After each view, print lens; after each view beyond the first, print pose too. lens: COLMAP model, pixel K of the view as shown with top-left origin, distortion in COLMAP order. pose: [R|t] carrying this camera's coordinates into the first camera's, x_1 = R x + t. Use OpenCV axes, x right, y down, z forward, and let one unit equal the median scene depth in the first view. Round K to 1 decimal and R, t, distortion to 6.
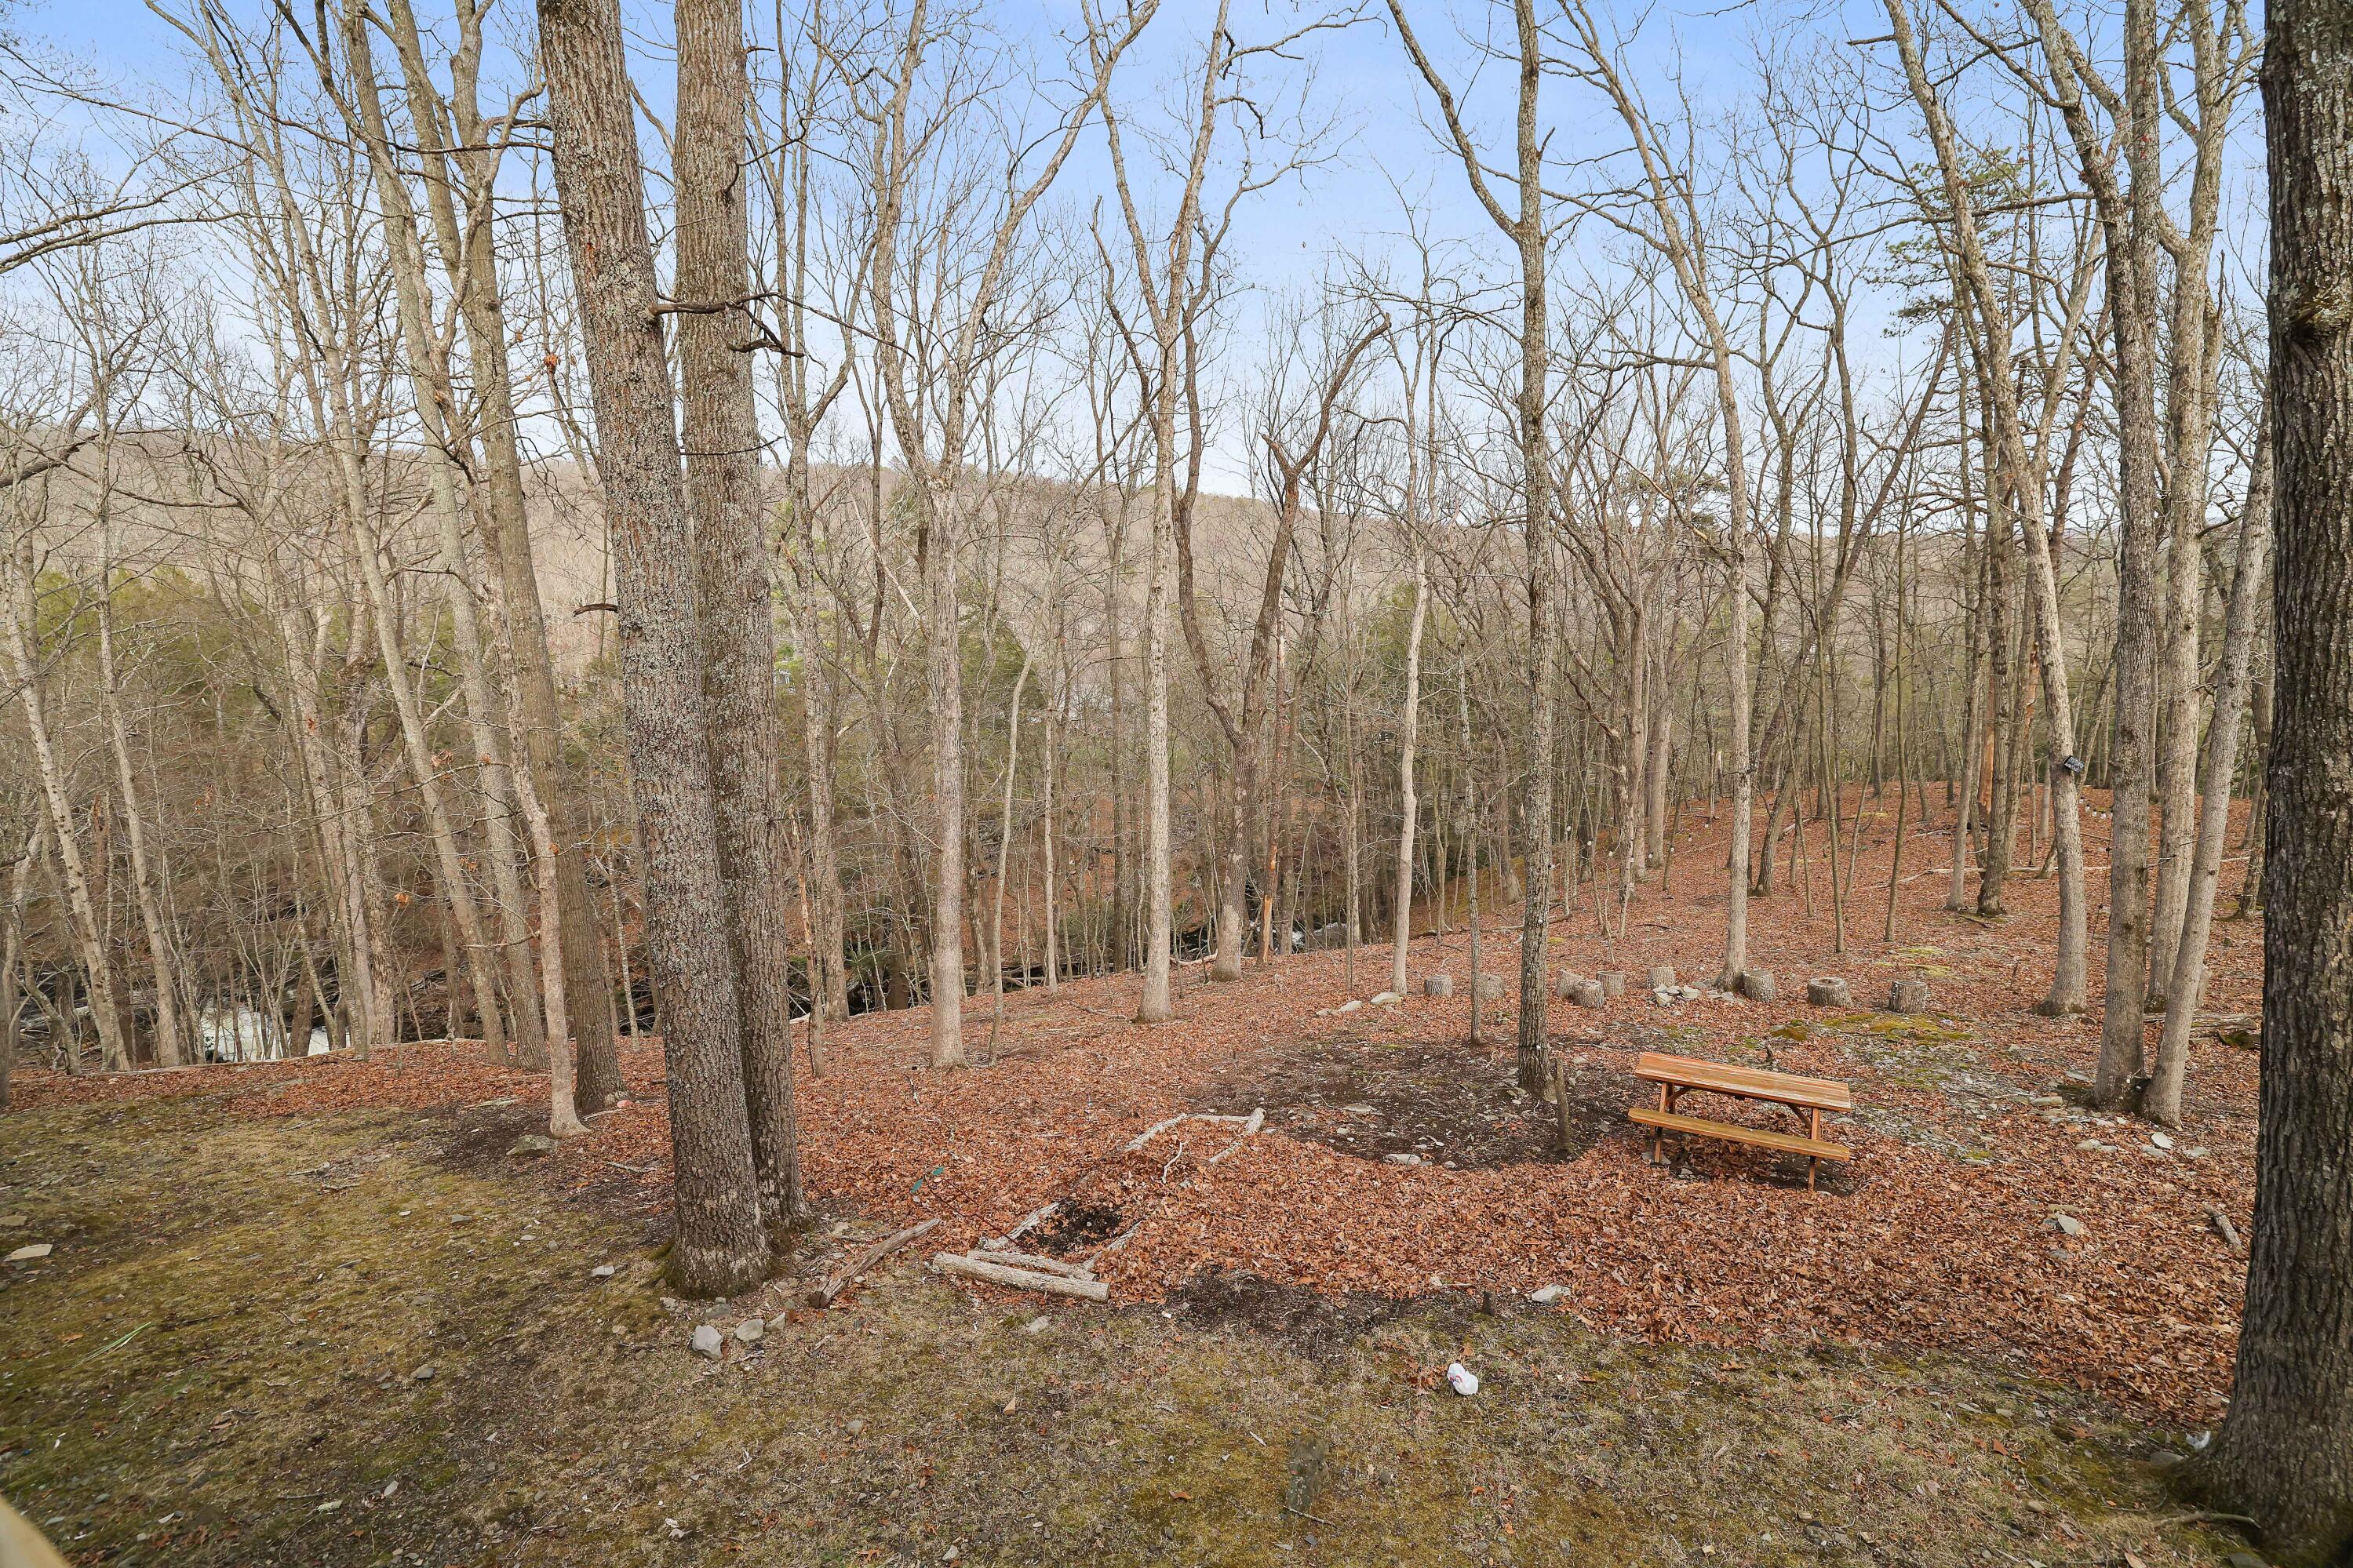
lens RADIAL K [[1009.2, 0, 1179.8], [0, 1009.2, 773.6], [0, 0, 1]] dist [-0.047756, 0.019316]
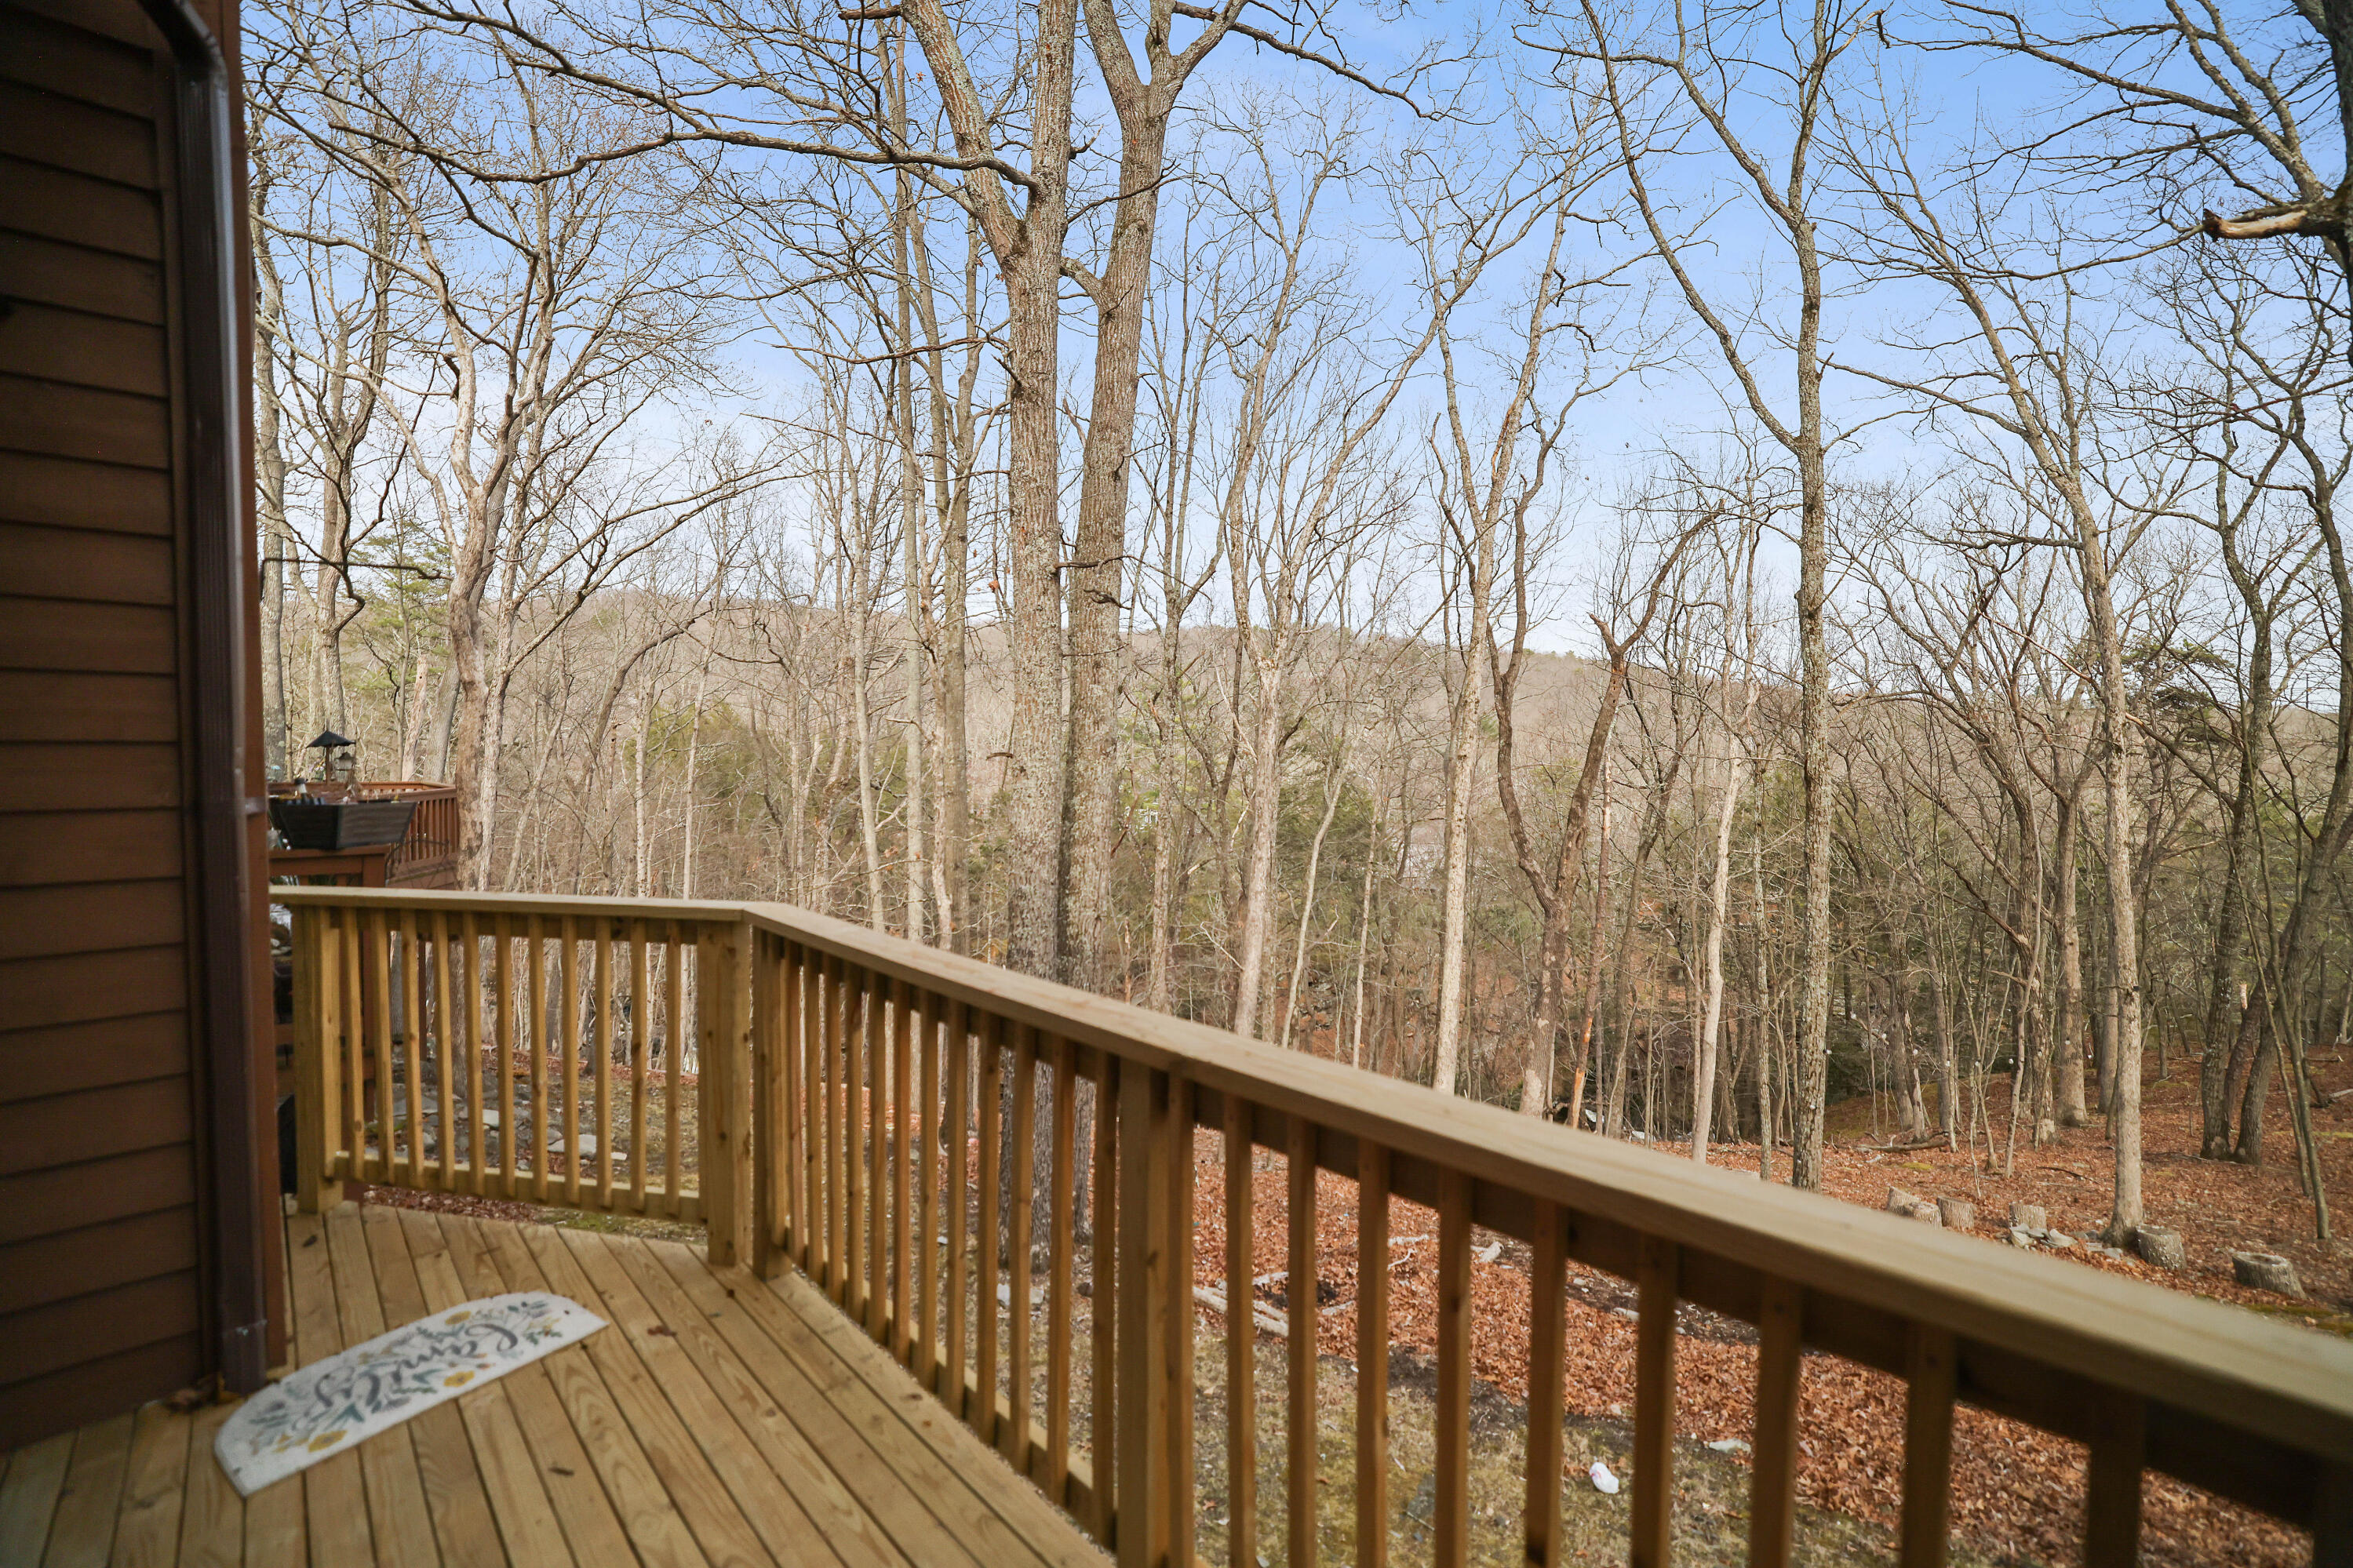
lens RADIAL K [[1009.2, 0, 1179.8], [0, 1009.2, 773.6], [0, 0, 1]] dist [-0.047756, 0.019316]
pose [[0.936934, 0.049636, -0.345963, 0.072827], [-0.102073, 0.985570, -0.135032, 0.014390], [0.334268, 0.161829, 0.928481, -0.118564]]
